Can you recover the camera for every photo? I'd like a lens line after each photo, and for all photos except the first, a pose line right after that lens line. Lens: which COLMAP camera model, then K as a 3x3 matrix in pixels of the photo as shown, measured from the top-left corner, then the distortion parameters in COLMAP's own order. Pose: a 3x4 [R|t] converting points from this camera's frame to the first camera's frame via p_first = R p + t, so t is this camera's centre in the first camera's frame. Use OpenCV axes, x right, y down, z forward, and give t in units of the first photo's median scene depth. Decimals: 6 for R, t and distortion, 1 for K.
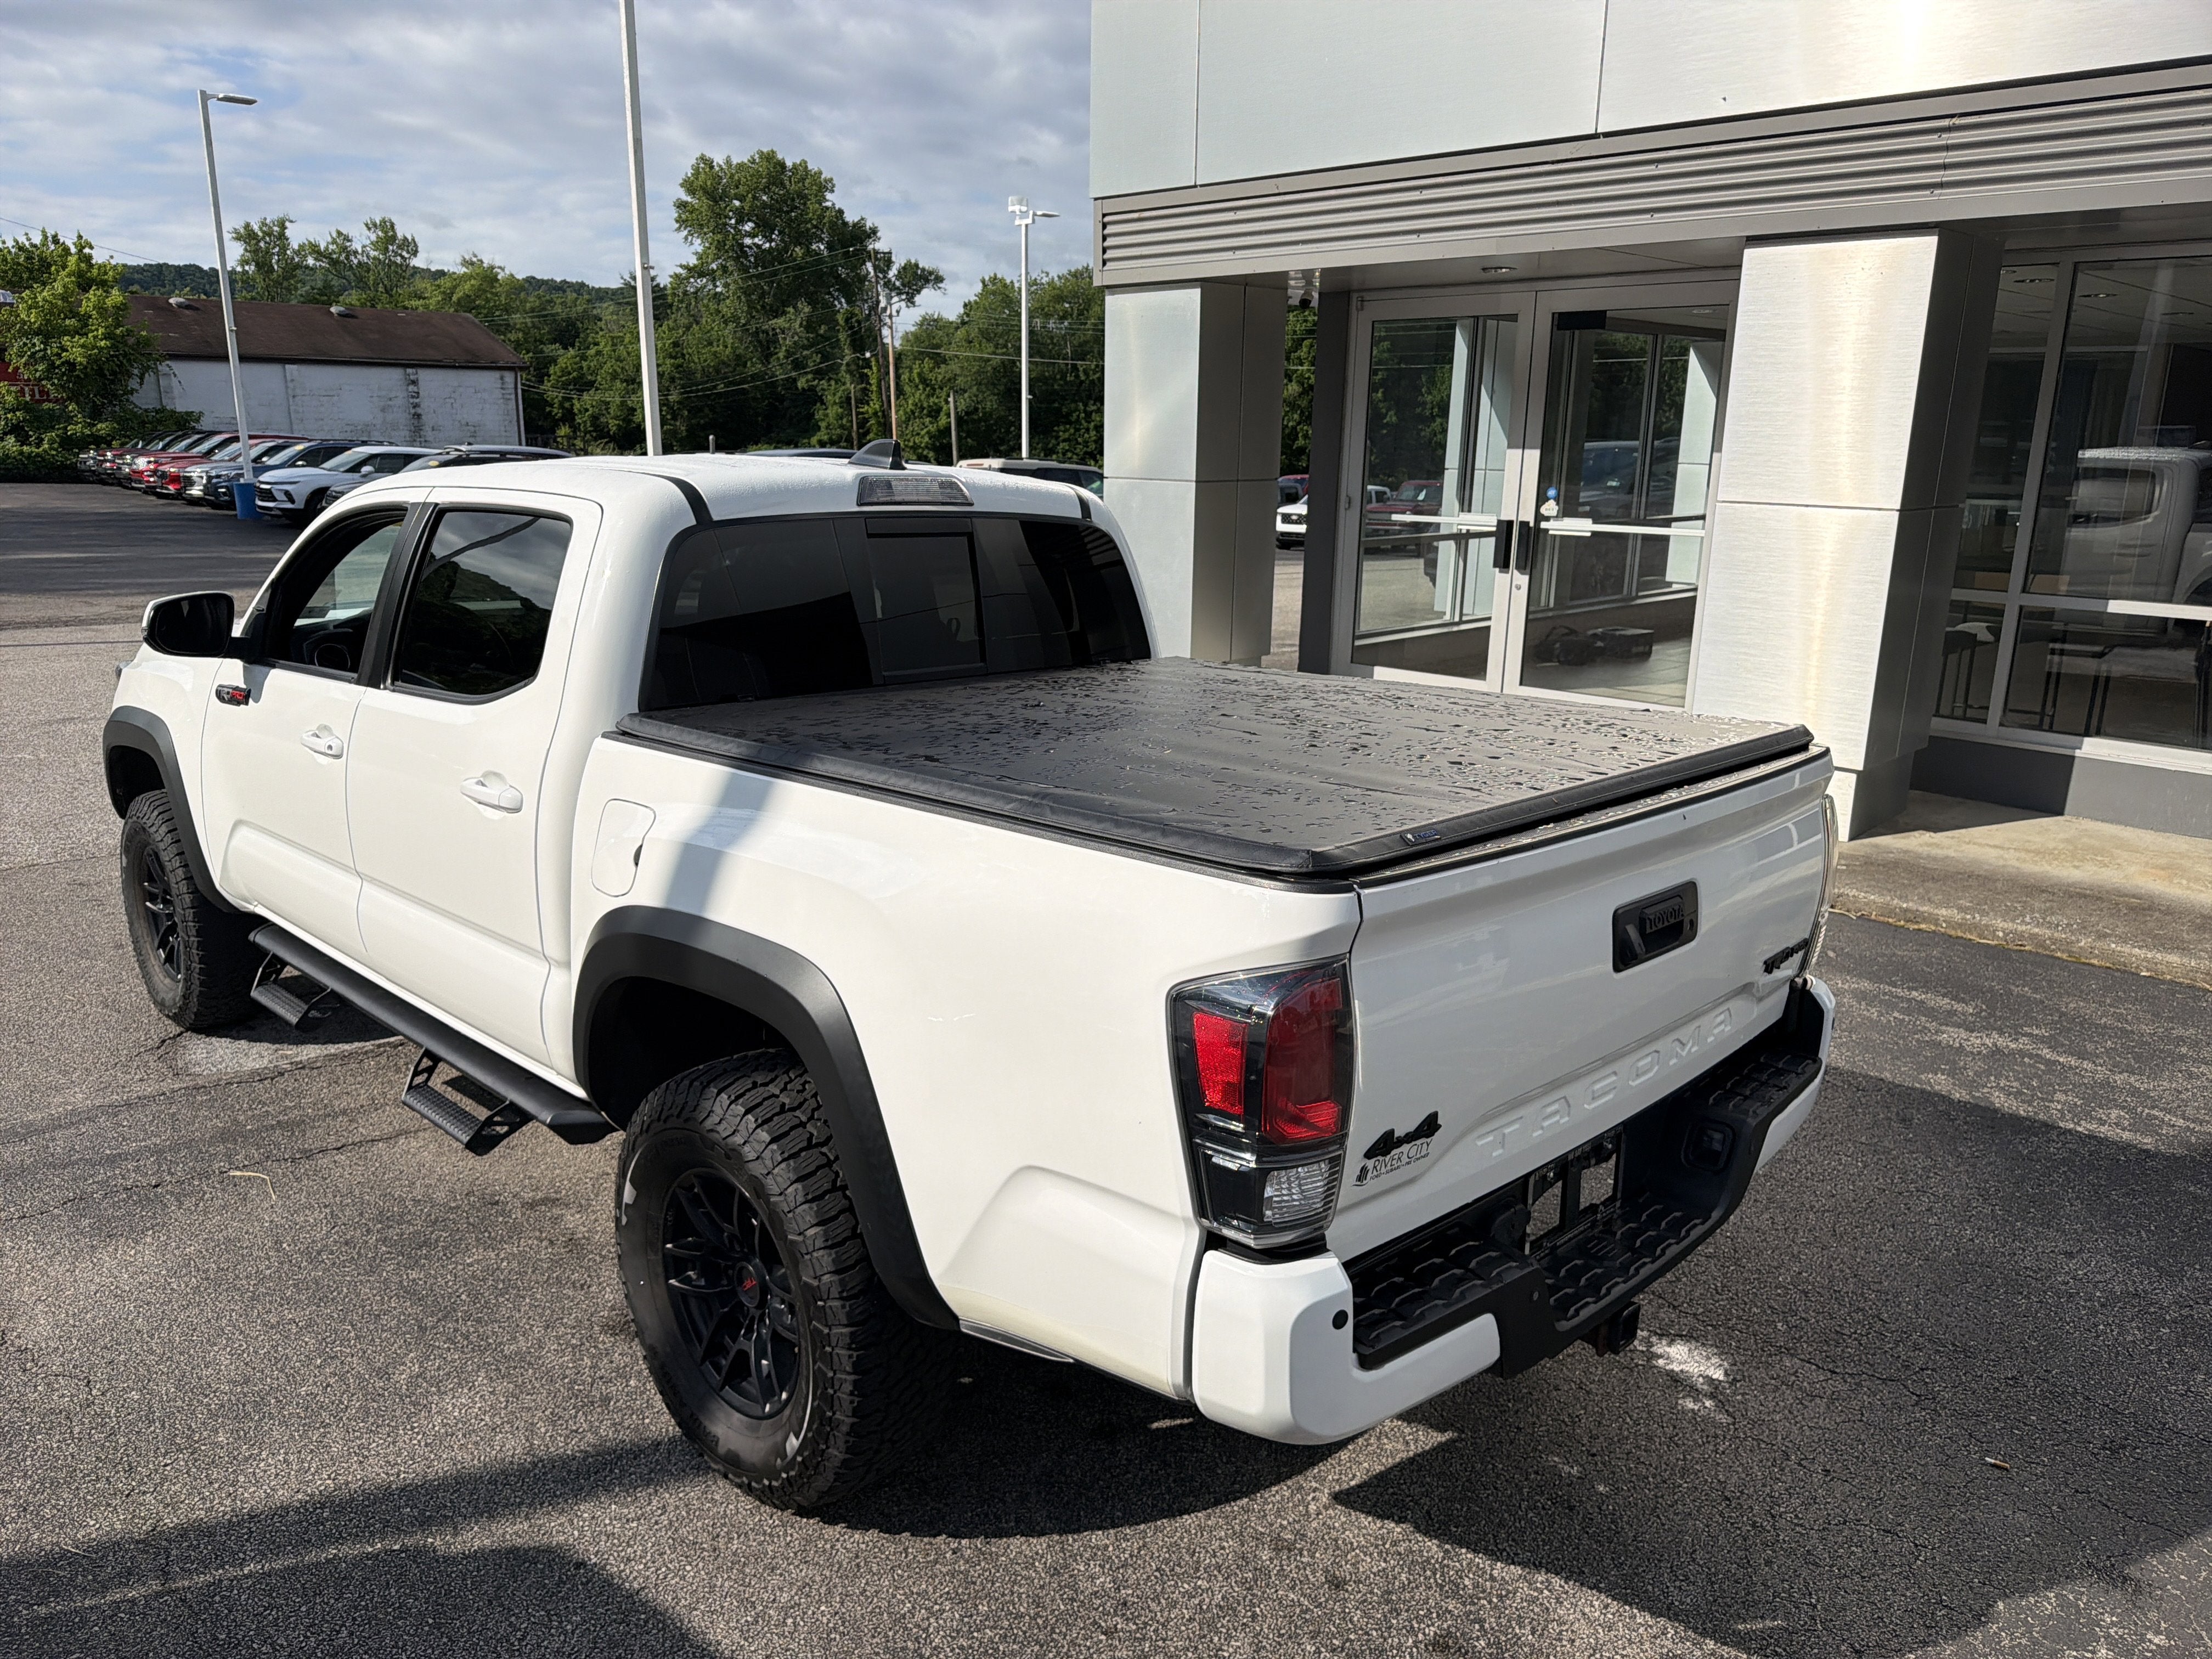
lens RADIAL K [[1572.8, 0, 1096.1], [0, 1572.8, 848.2], [0, 0, 1]] dist [0.031584, -0.041898]
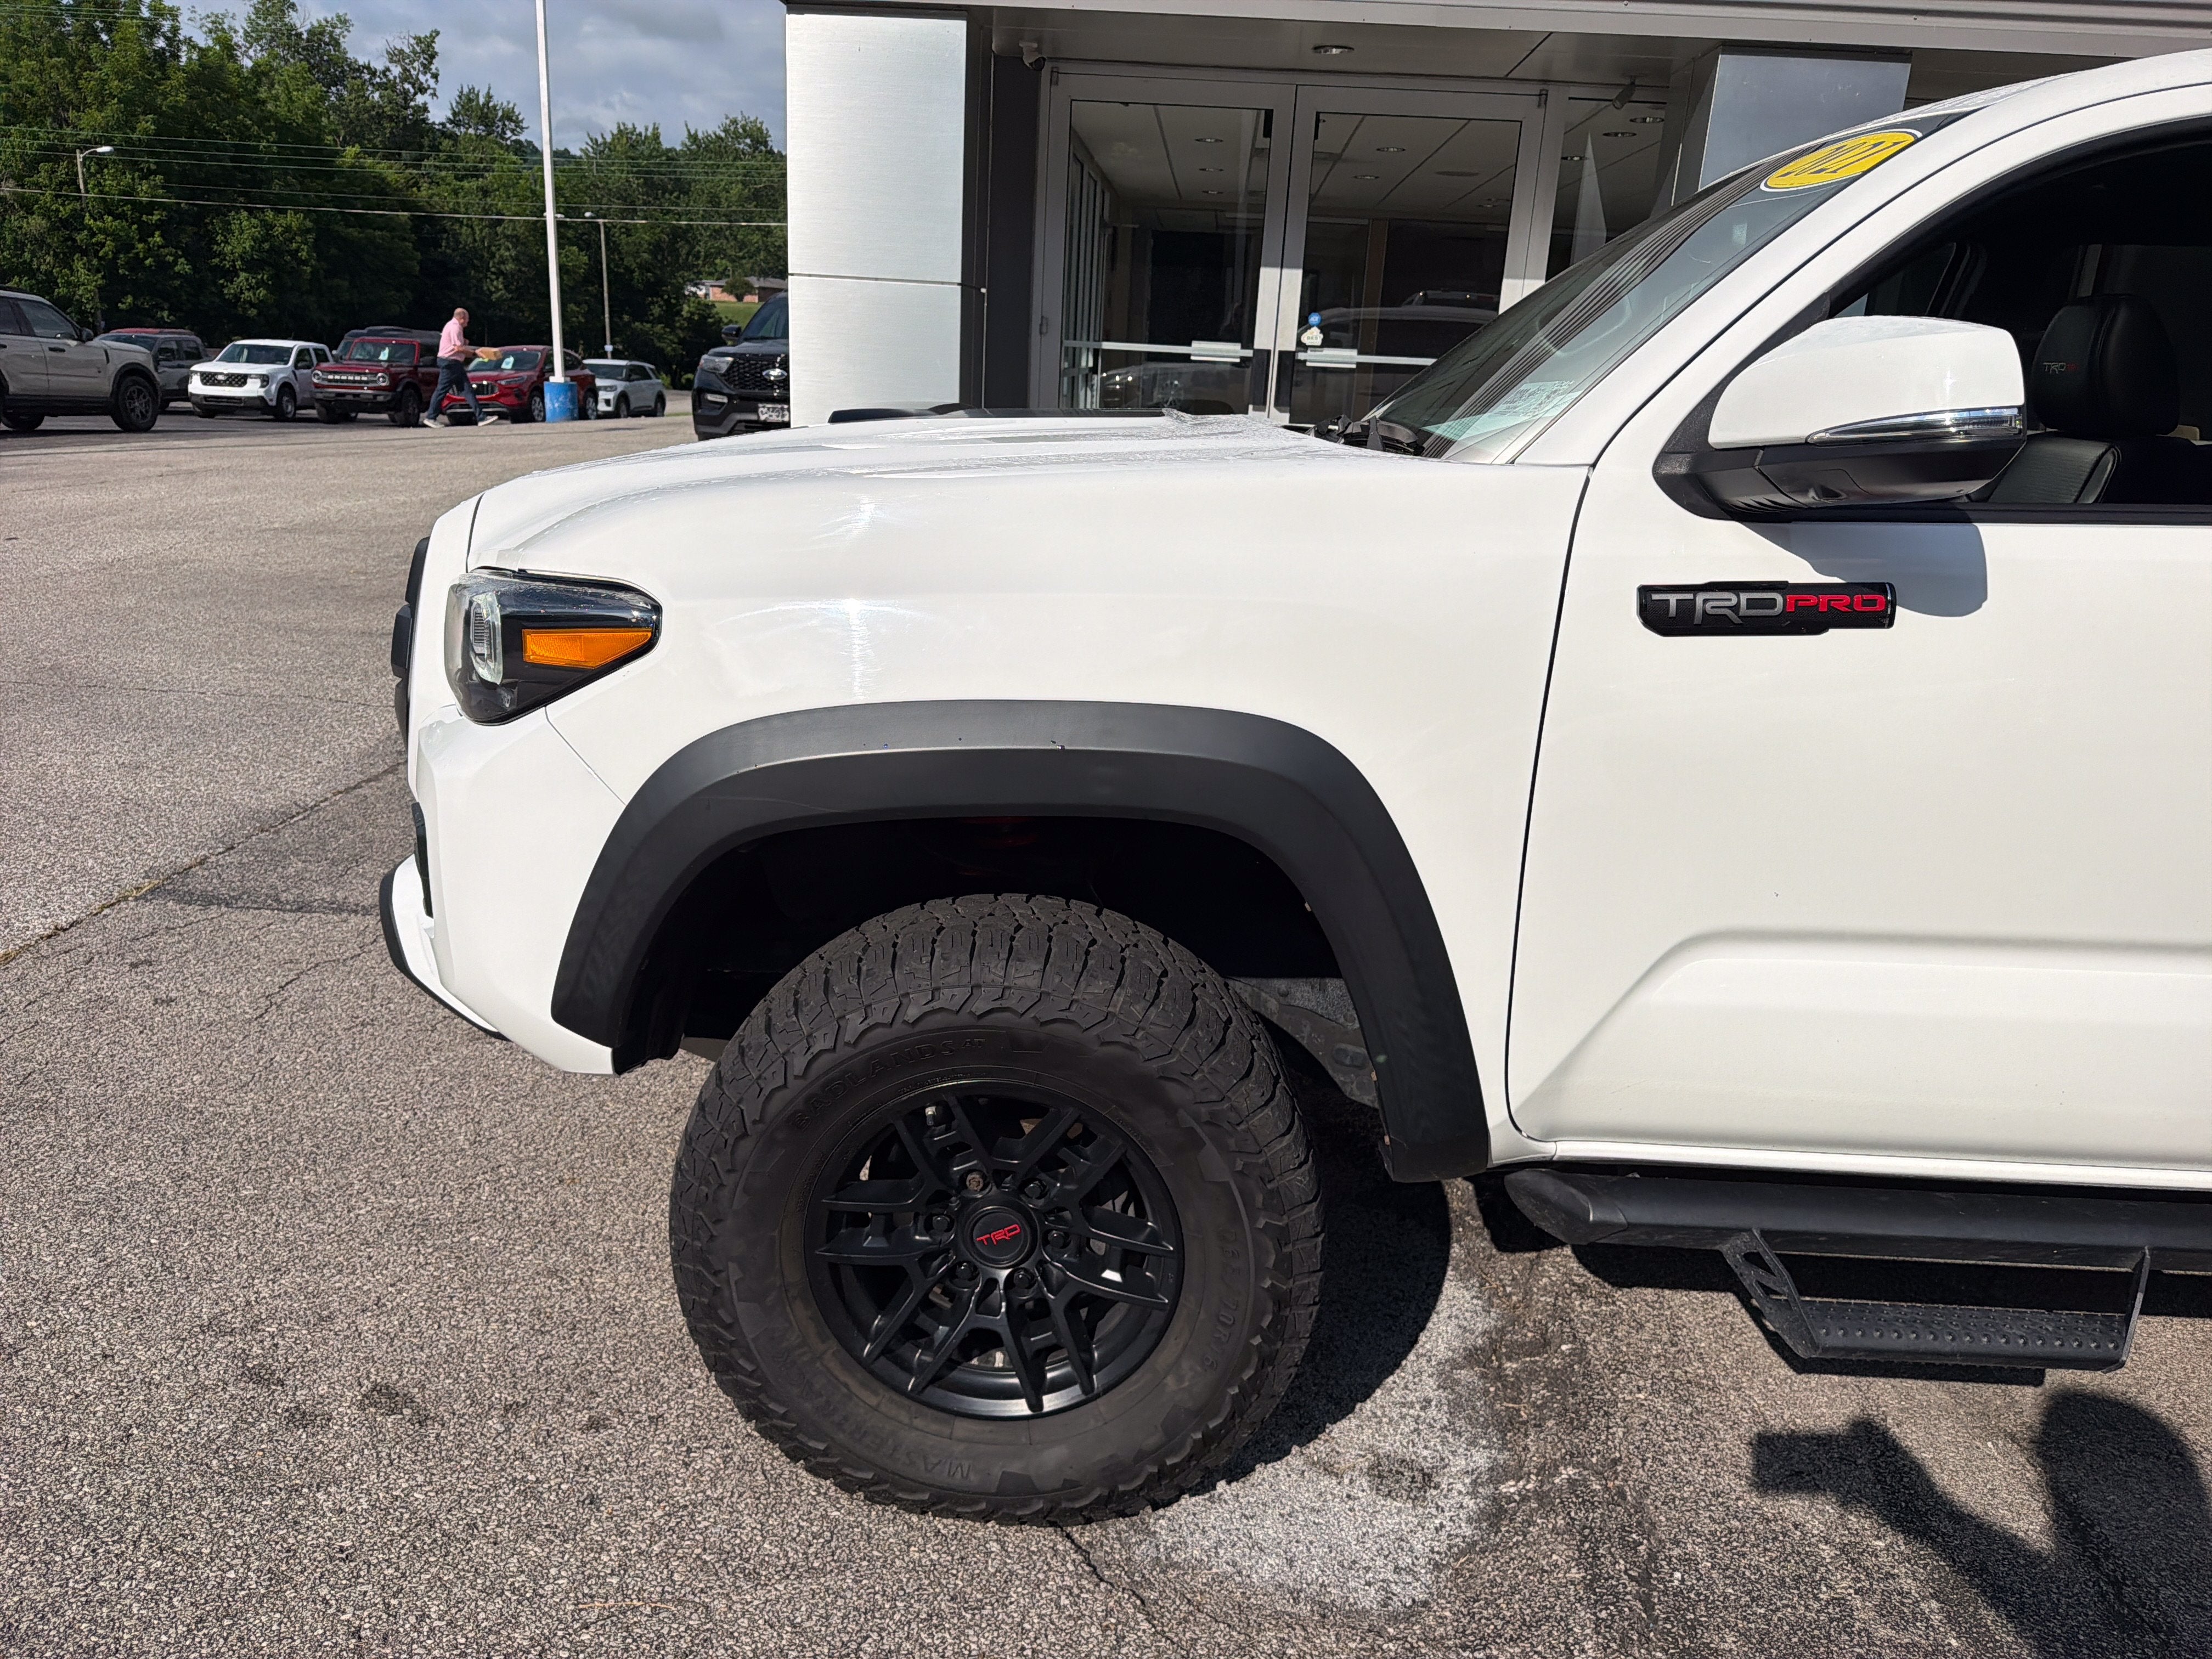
lens RADIAL K [[1551.0, 0, 1095.9], [0, 1551.0, 834.4], [0, 0, 1]] dist [0.026106, -0.033263]
pose [[0.732460, -0.177335, 0.657309, -0.962525], [0.132734, 0.984150, 0.117604, -0.114180], [-0.667746, 0.001107, 0.744389, 0.877009]]
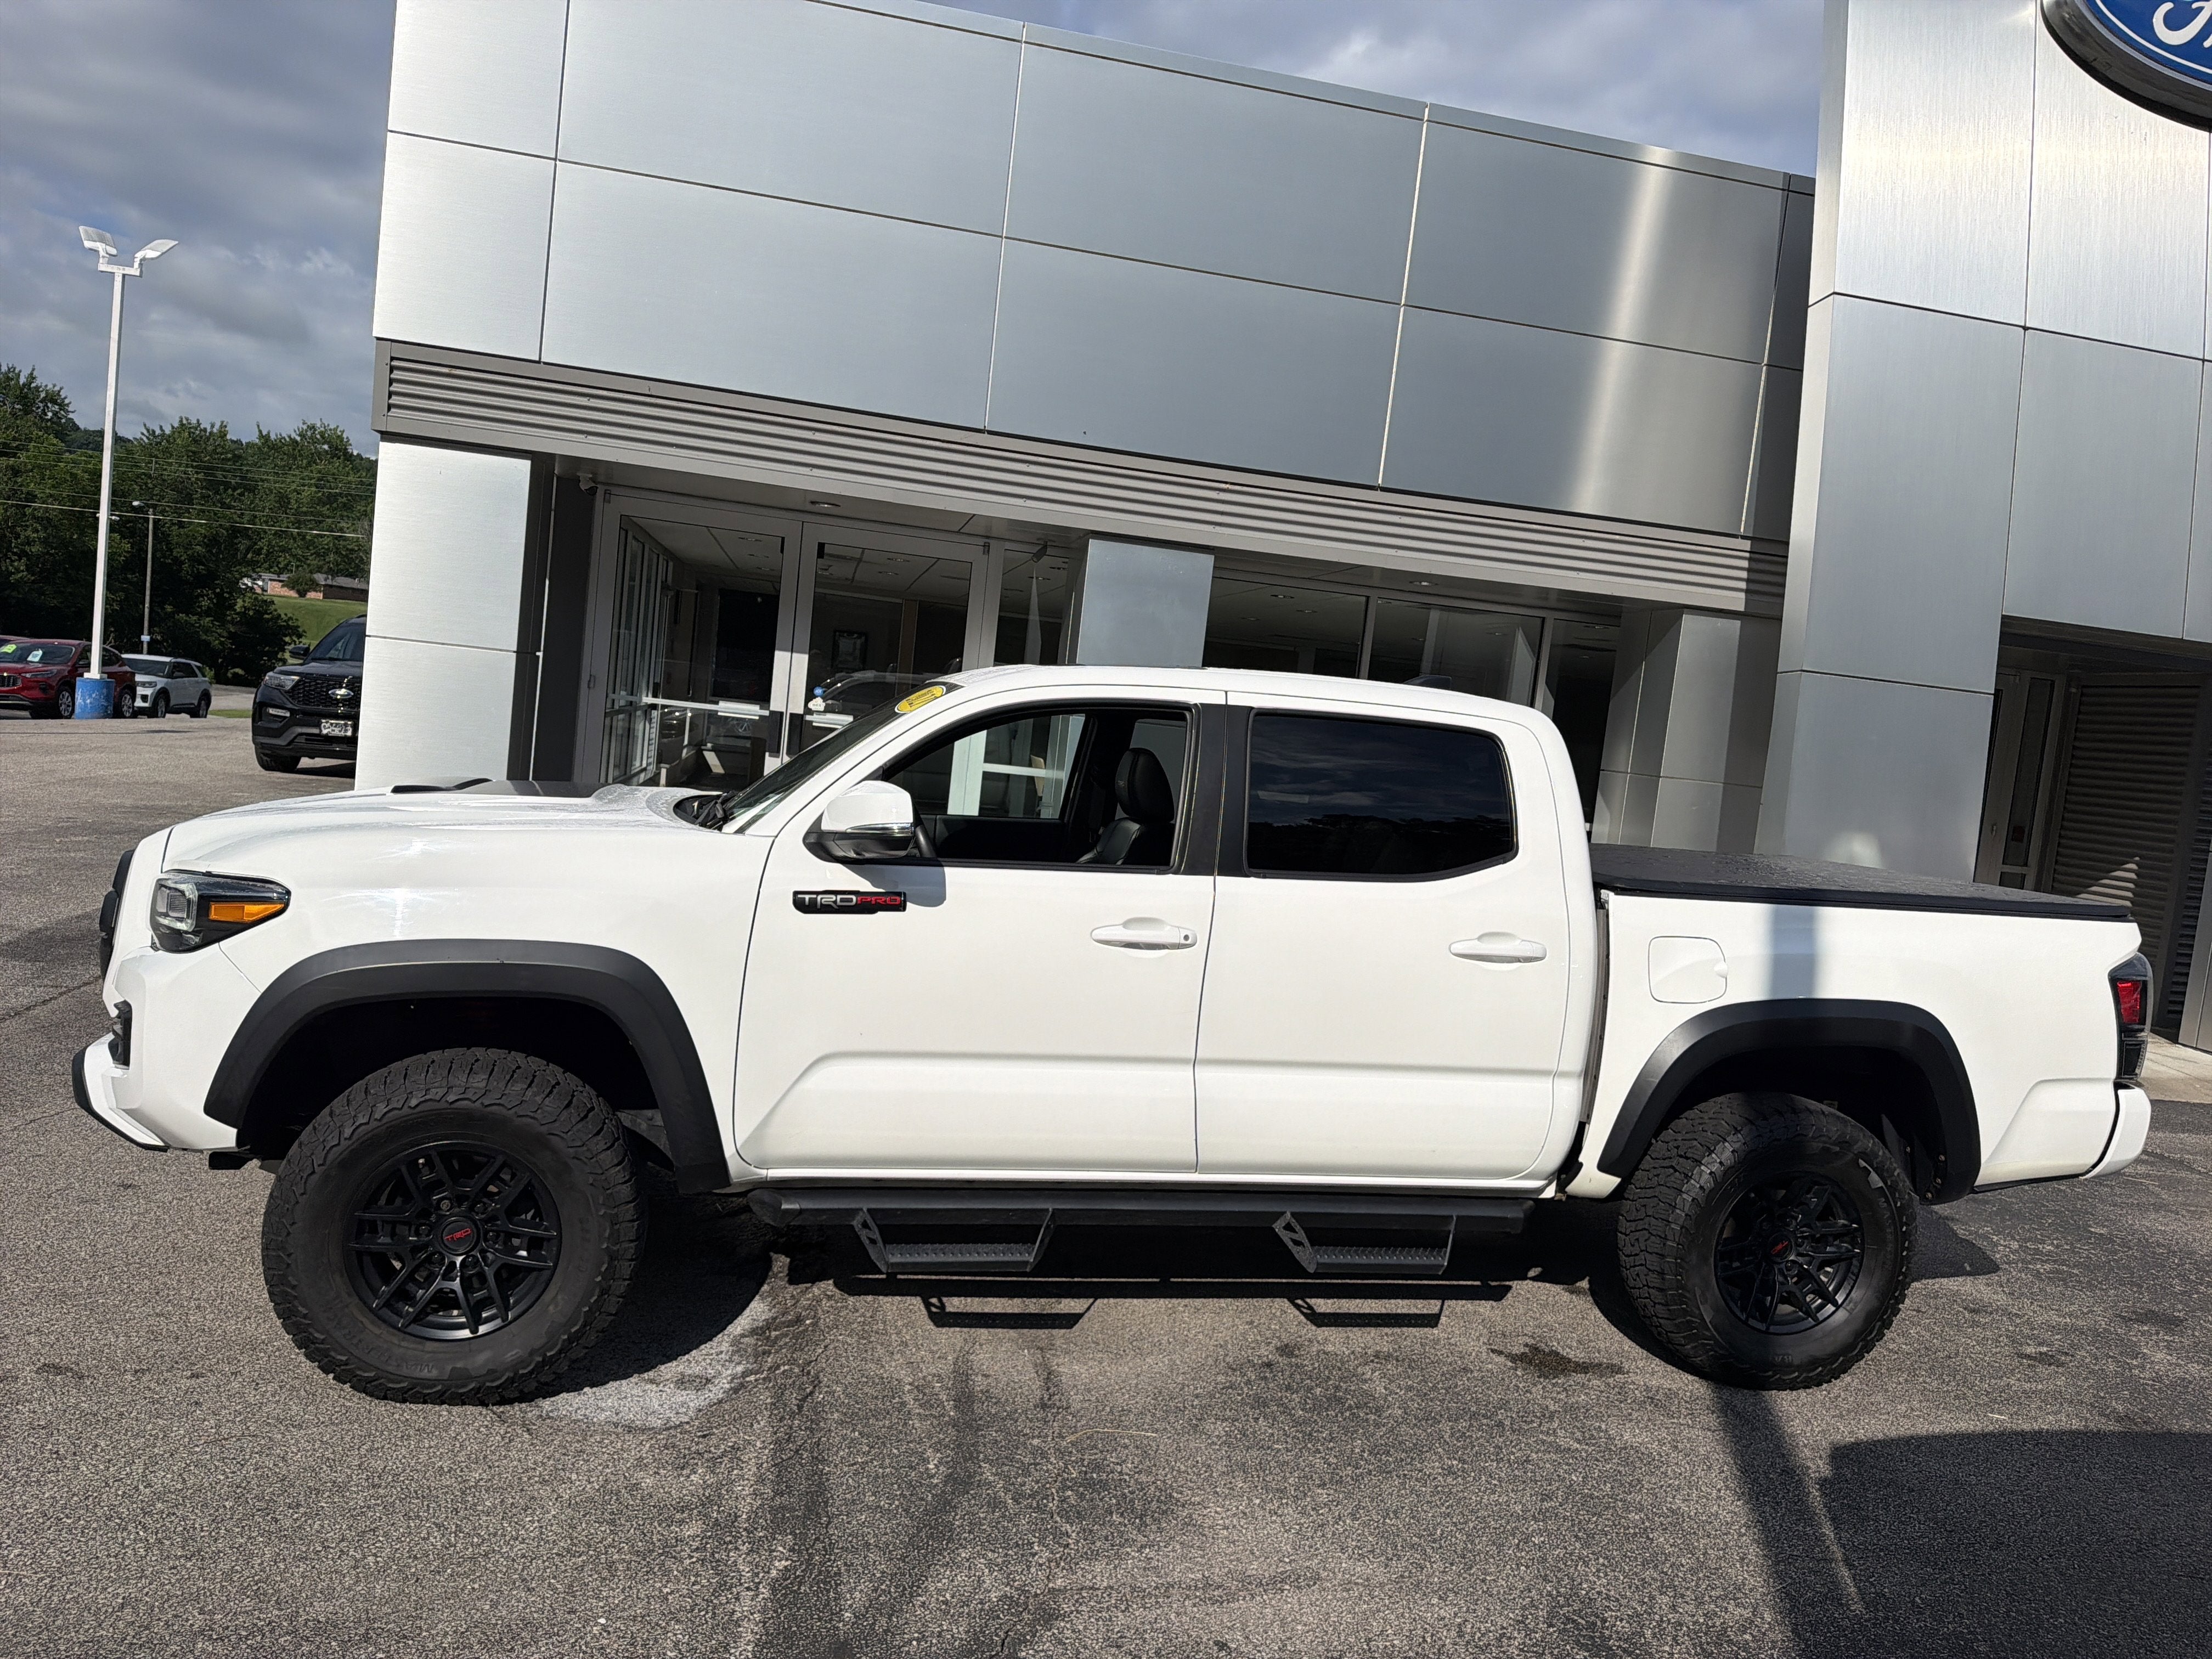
lens RADIAL K [[1572.8, 0, 1122.2], [0, 1572.8, 818.1], [0, 0, 1]] dist [0.031584, -0.041898]
pose [[0.527005, -0.012281, 0.849773, -1.235948], [0.118993, 0.991112, -0.059472, -0.078016], [-0.841491, 0.132459, 0.523783, 0.460628]]
